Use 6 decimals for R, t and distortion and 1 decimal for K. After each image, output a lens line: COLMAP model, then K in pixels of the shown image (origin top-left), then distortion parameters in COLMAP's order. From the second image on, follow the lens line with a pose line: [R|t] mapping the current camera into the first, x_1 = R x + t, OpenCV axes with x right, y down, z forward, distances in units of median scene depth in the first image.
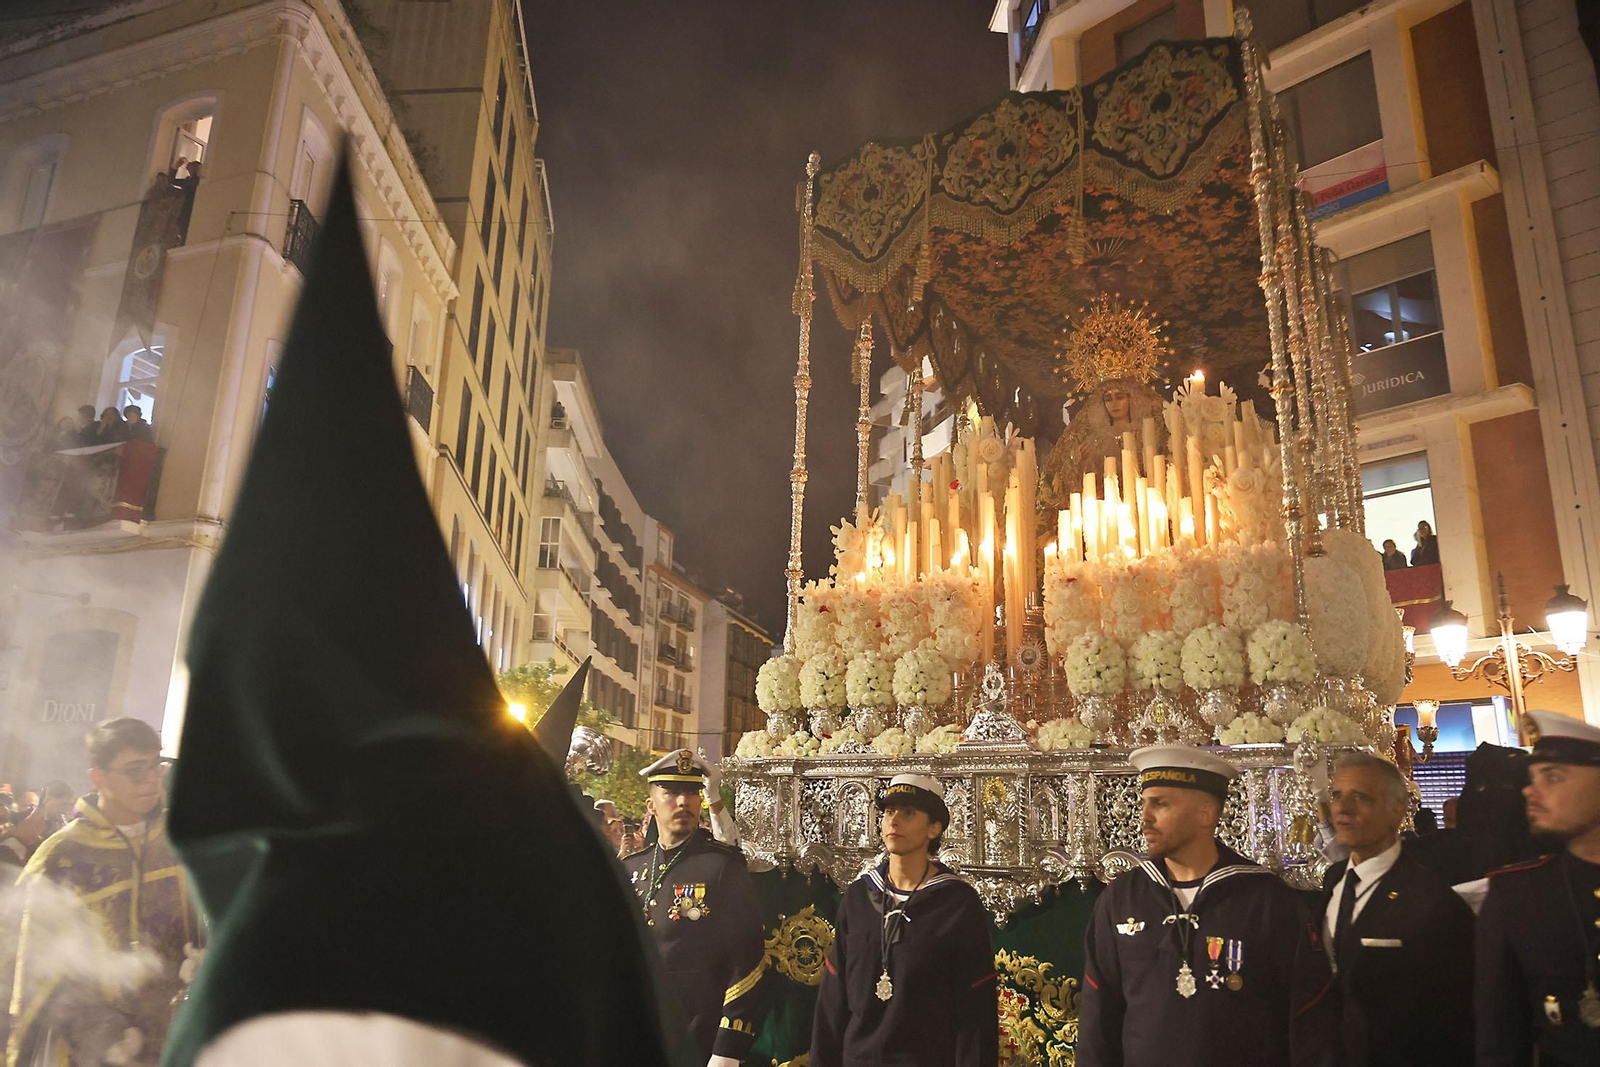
lens RADIAL K [[1145.3, 0, 800.9], [0, 1145.3, 534.2], [0, 0, 1]] dist [-0.074674, 0.092532]
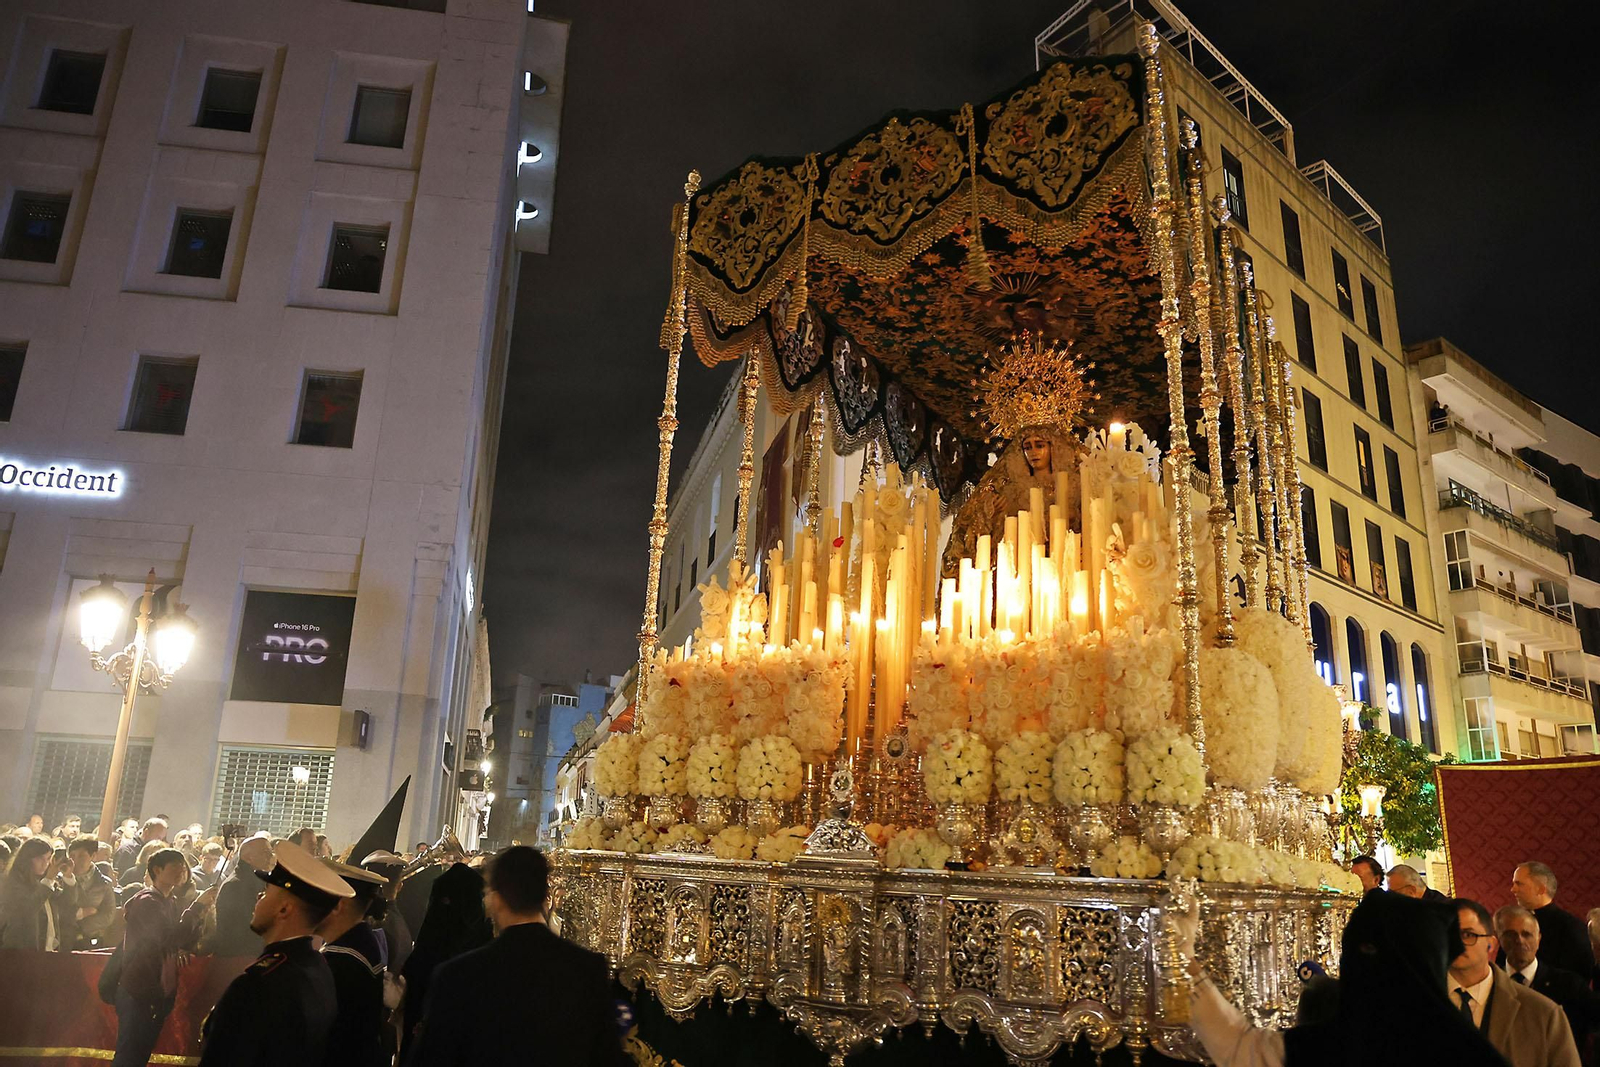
lens RADIAL K [[1126.2, 0, 799.3], [0, 1126.2, 509.0], [0, 0, 1]] dist [-0.041278, -0.001606]
pose [[0.999531, 0.030614, -0.001142, 0.110496], [-0.030635, 0.998871, -0.036300, -0.036694], [0.000029, 0.036318, 0.999340, 0.115617]]
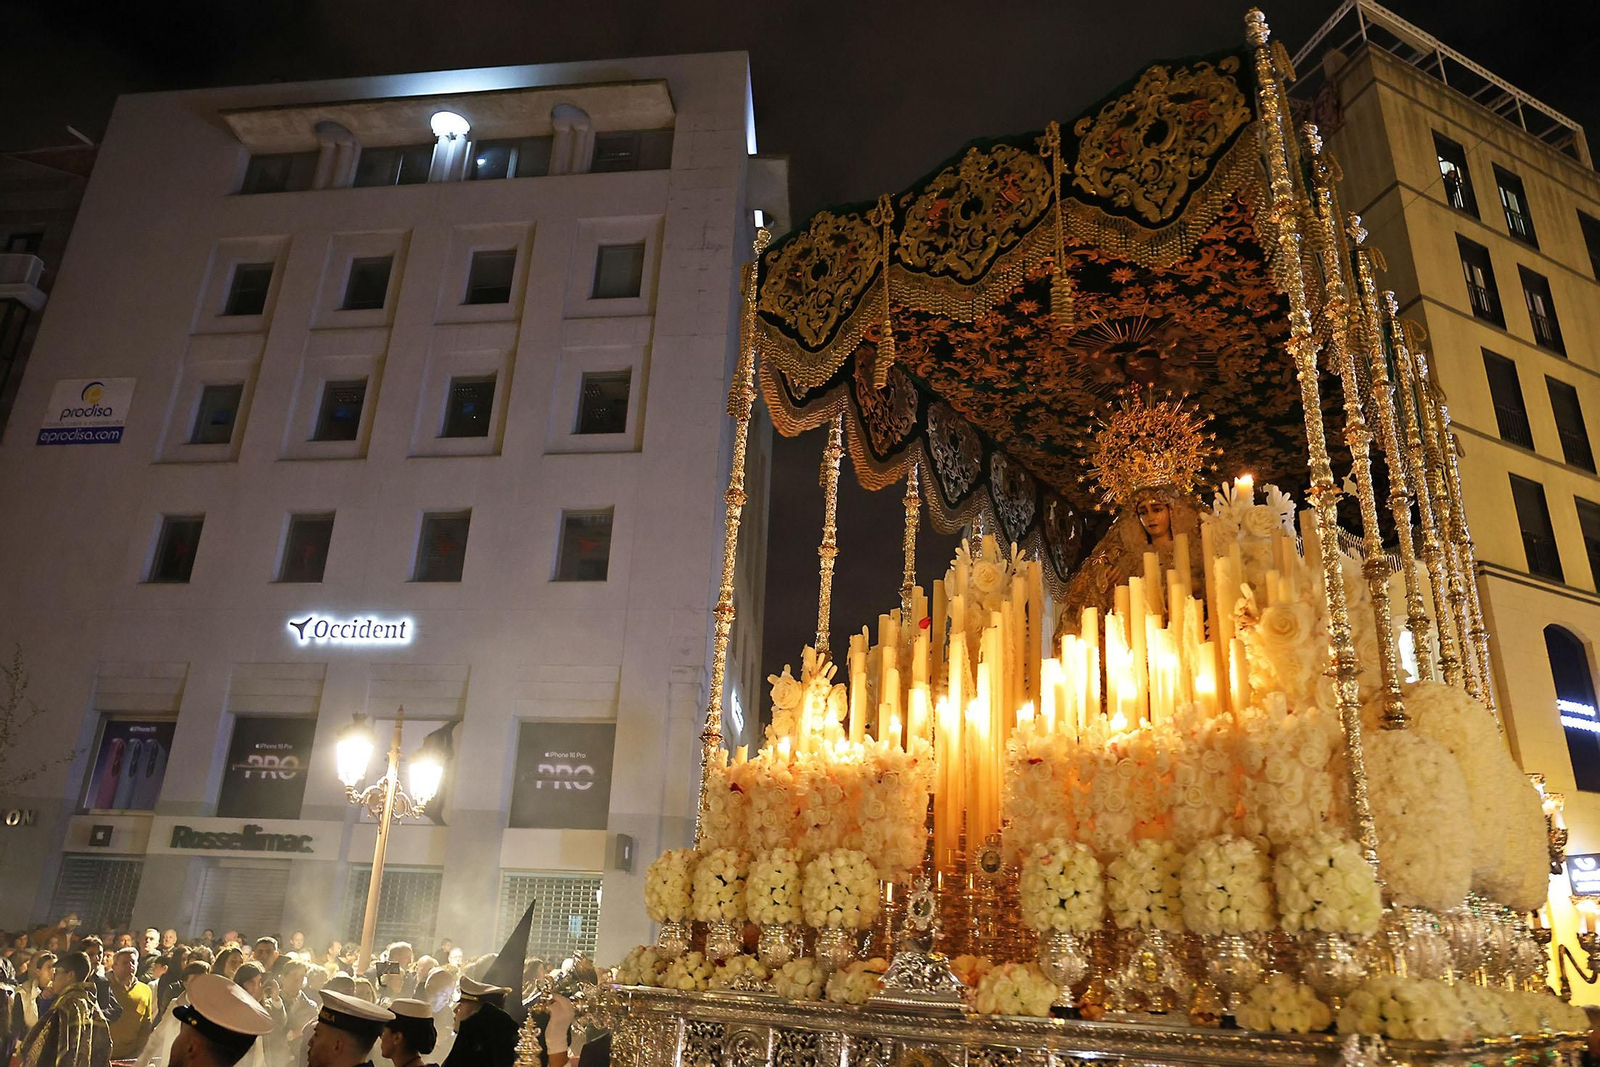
lens RADIAL K [[1116.6, 0, 815.3], [0, 1116.6, 524.3], [0, 0, 1]] dist [-0.041013, 0.009714]
pose [[0.994469, -0.013550, -0.104157, 0.140361], [0.001645, 0.993532, -0.113539, -0.023331], [0.105021, 0.112740, 0.988059, 0.218842]]
